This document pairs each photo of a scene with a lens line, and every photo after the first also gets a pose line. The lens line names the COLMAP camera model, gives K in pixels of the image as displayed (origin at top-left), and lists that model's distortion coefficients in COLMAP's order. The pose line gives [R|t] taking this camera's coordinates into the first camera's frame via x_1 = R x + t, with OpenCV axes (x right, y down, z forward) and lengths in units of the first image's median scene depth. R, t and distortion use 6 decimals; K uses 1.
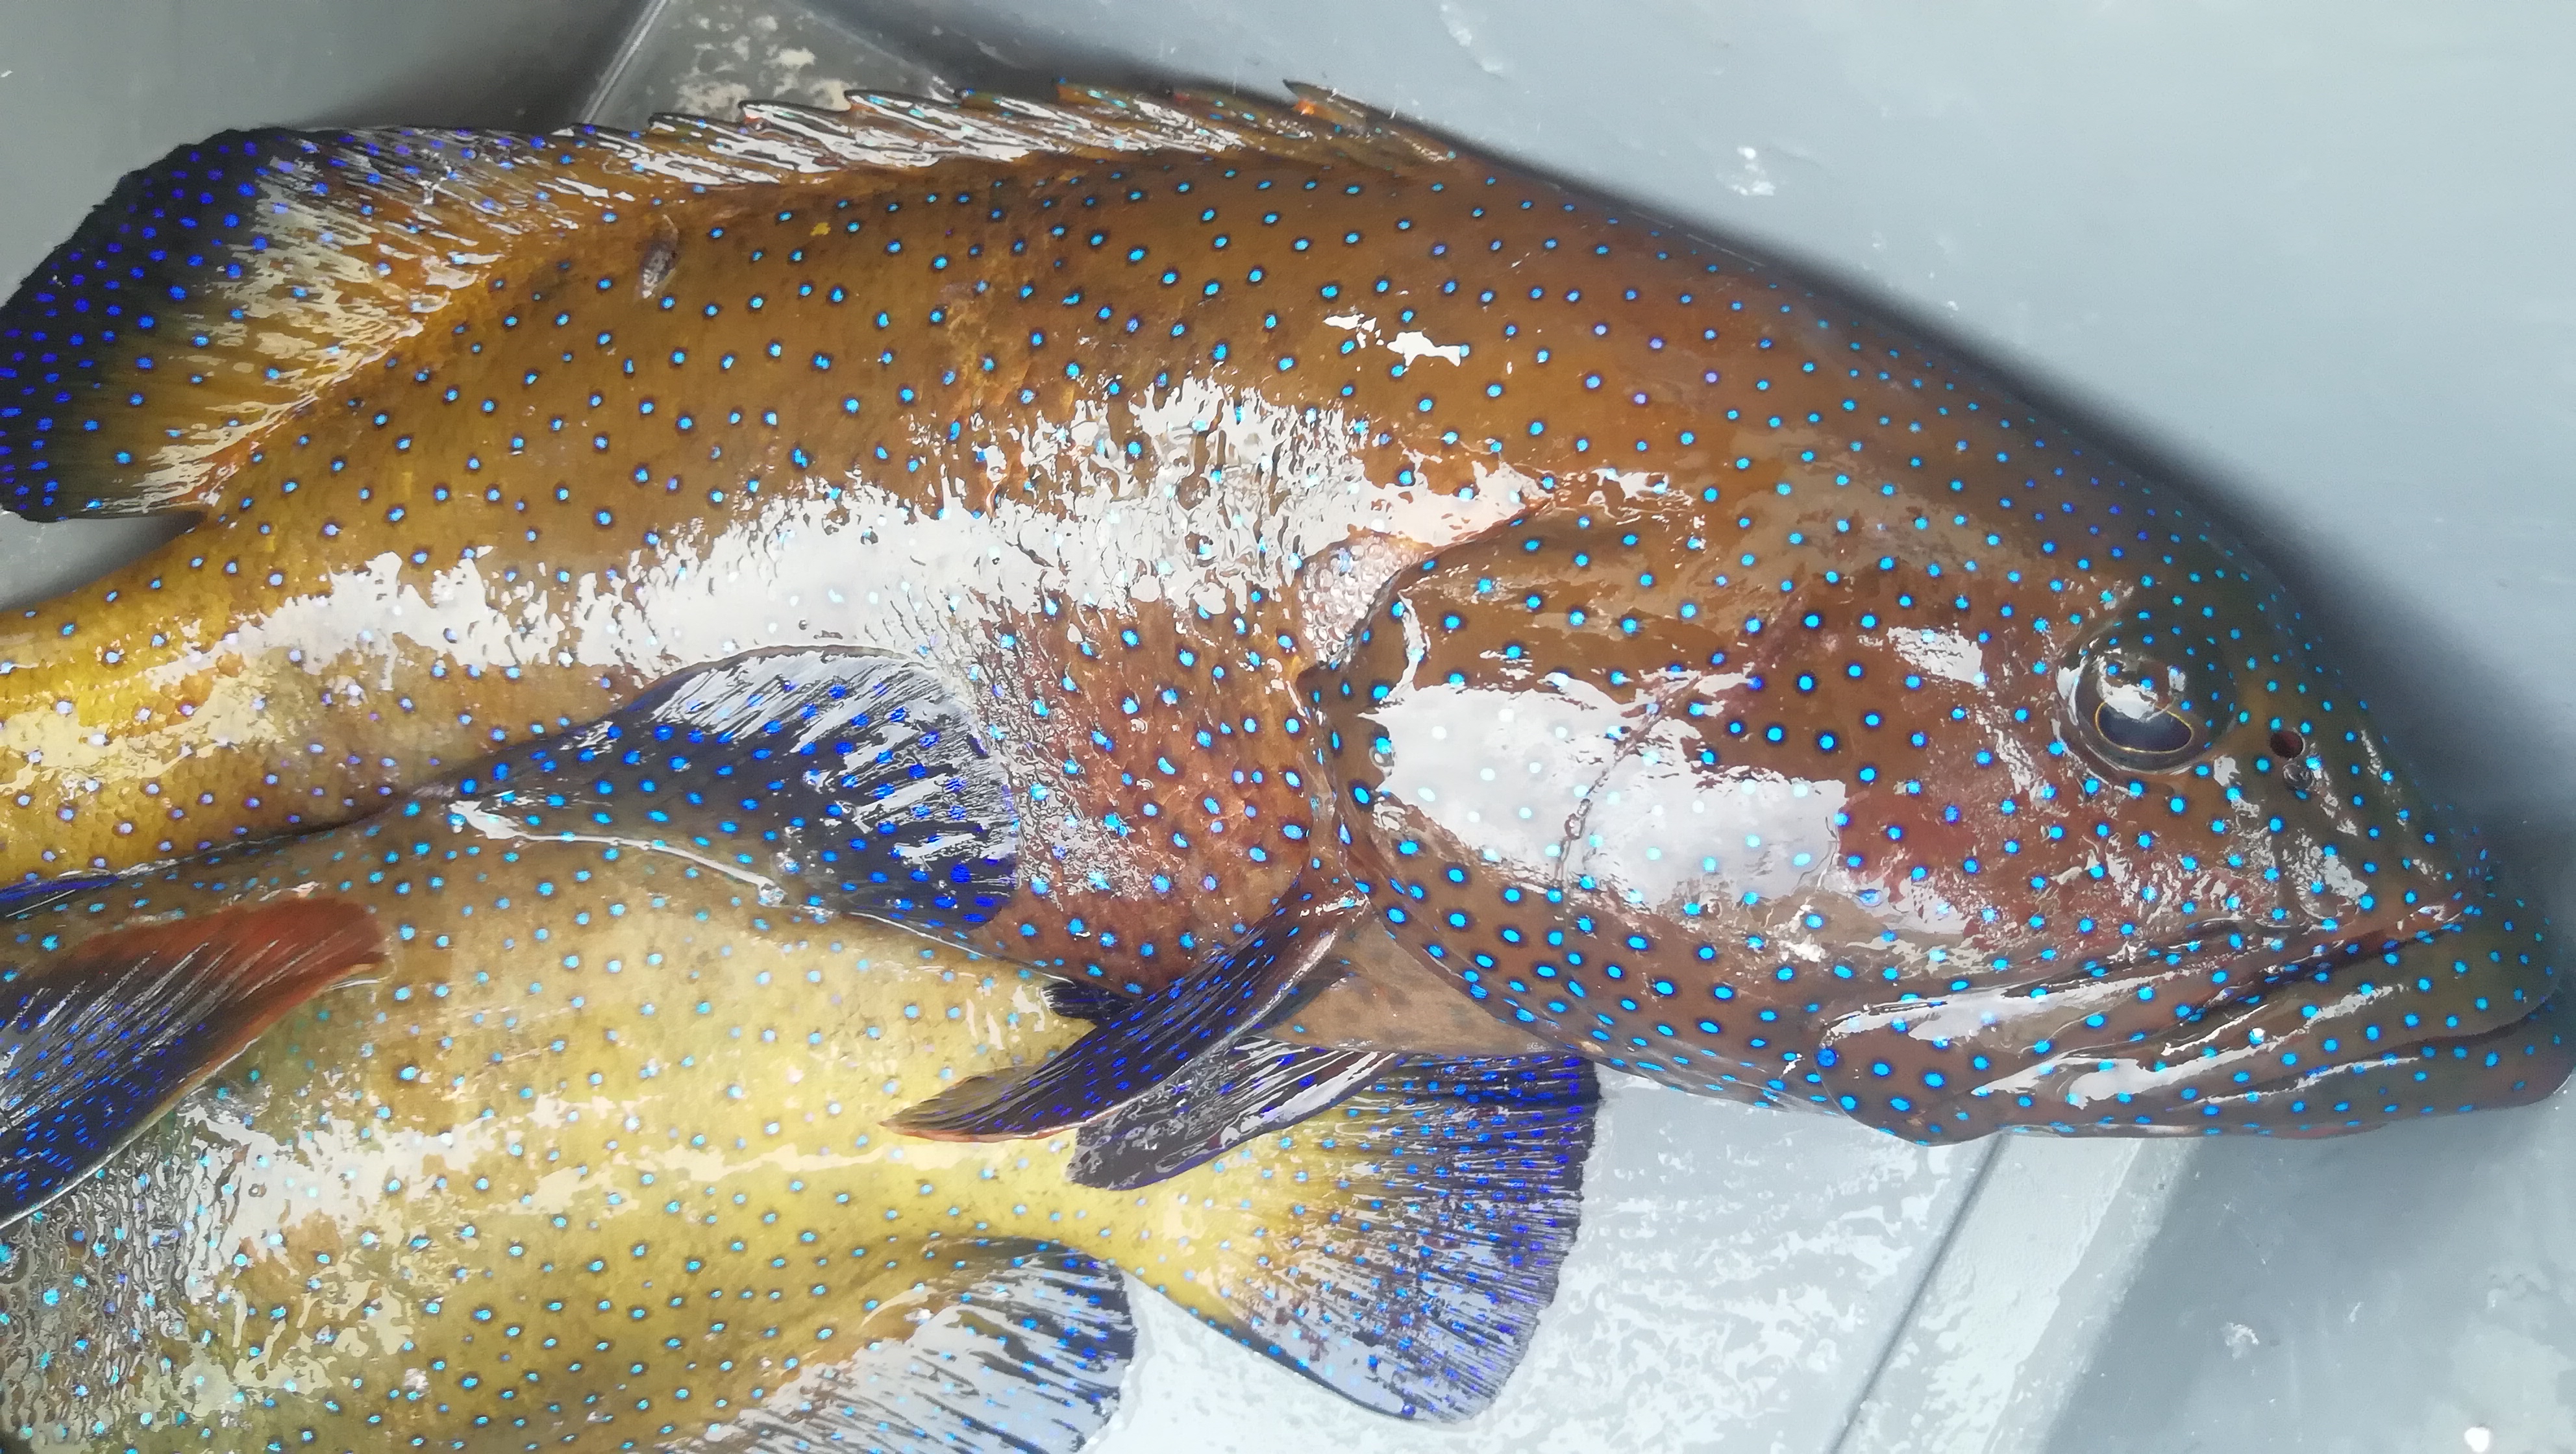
lens RADIAL K [[2123.3, 0, 1288.6], [0, 2123.3, 729.7], [0, 0, 1]] dist [-0.042087, 0.000023]
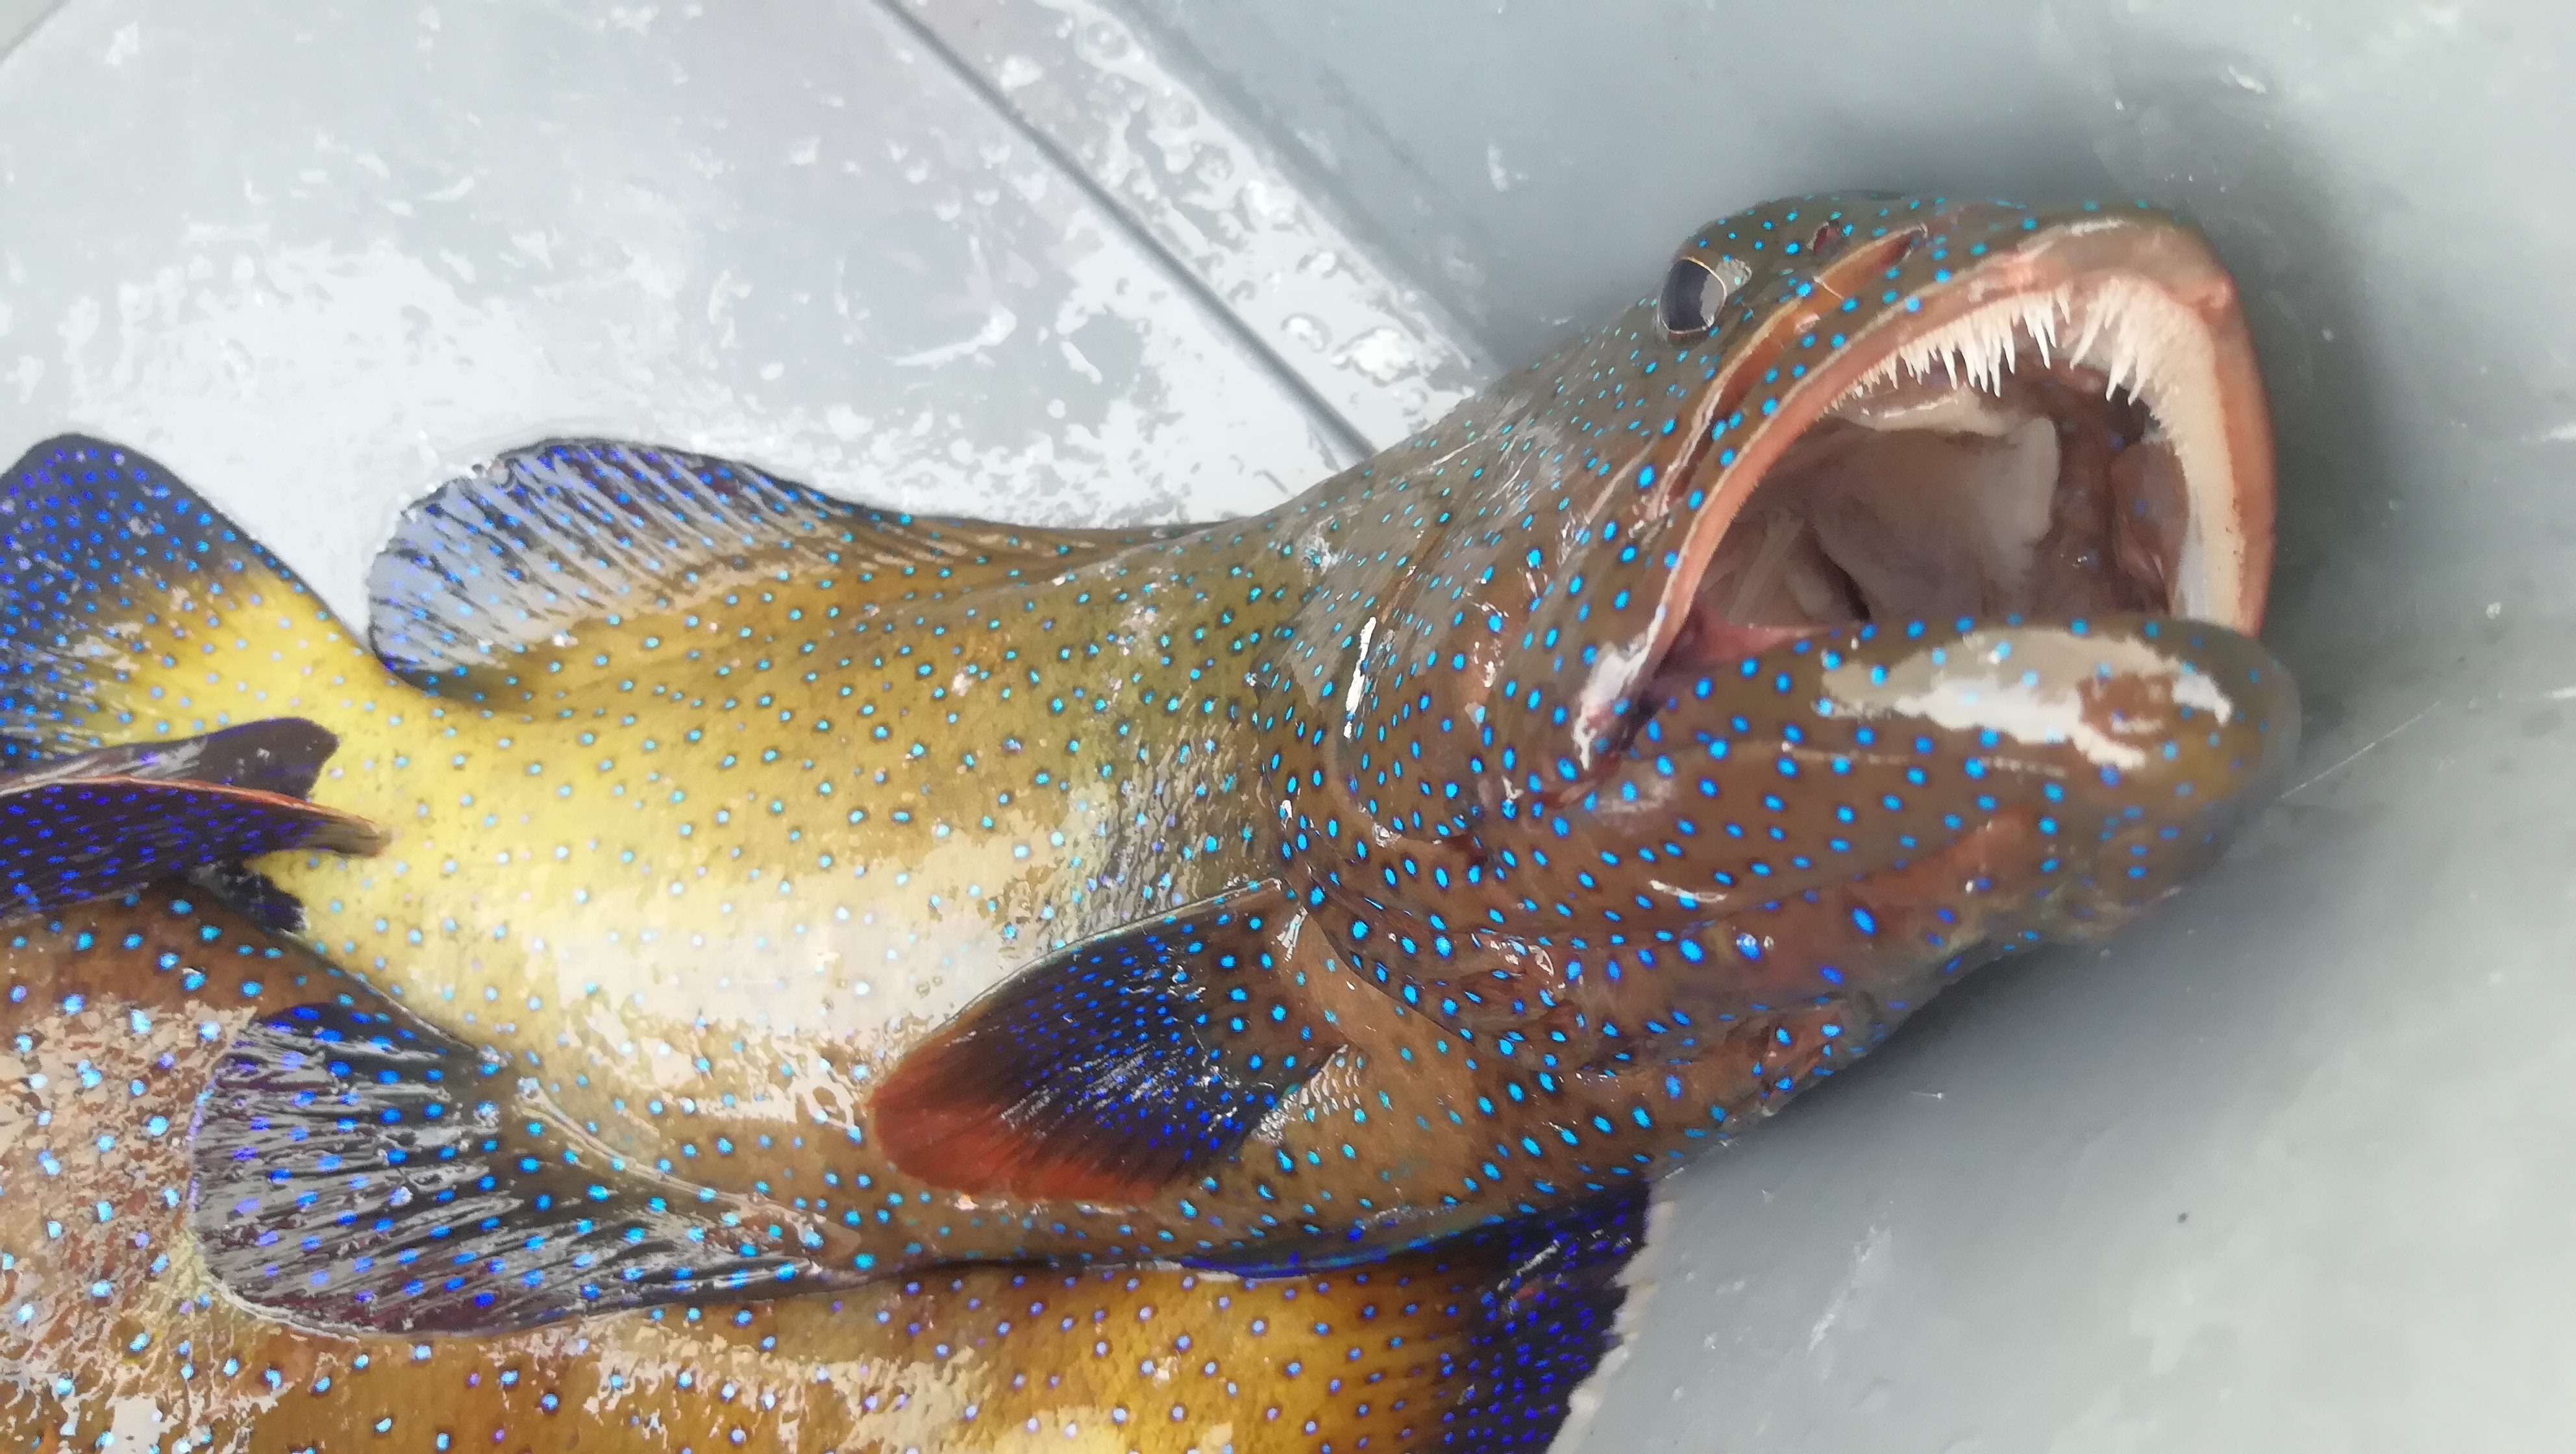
lens RADIAL K [[2123.3, 0, 1288.1], [0, 2123.3, 729.0], [0, 0, 1]] dist [-0.042087, 0.000023]
pose [[-0.974802, -0.220620, 0.032993, -0.591432], [0.222842, -0.956350, 0.189039, 0.131916], [-0.010152, 0.191627, 0.981415, 0.020381]]
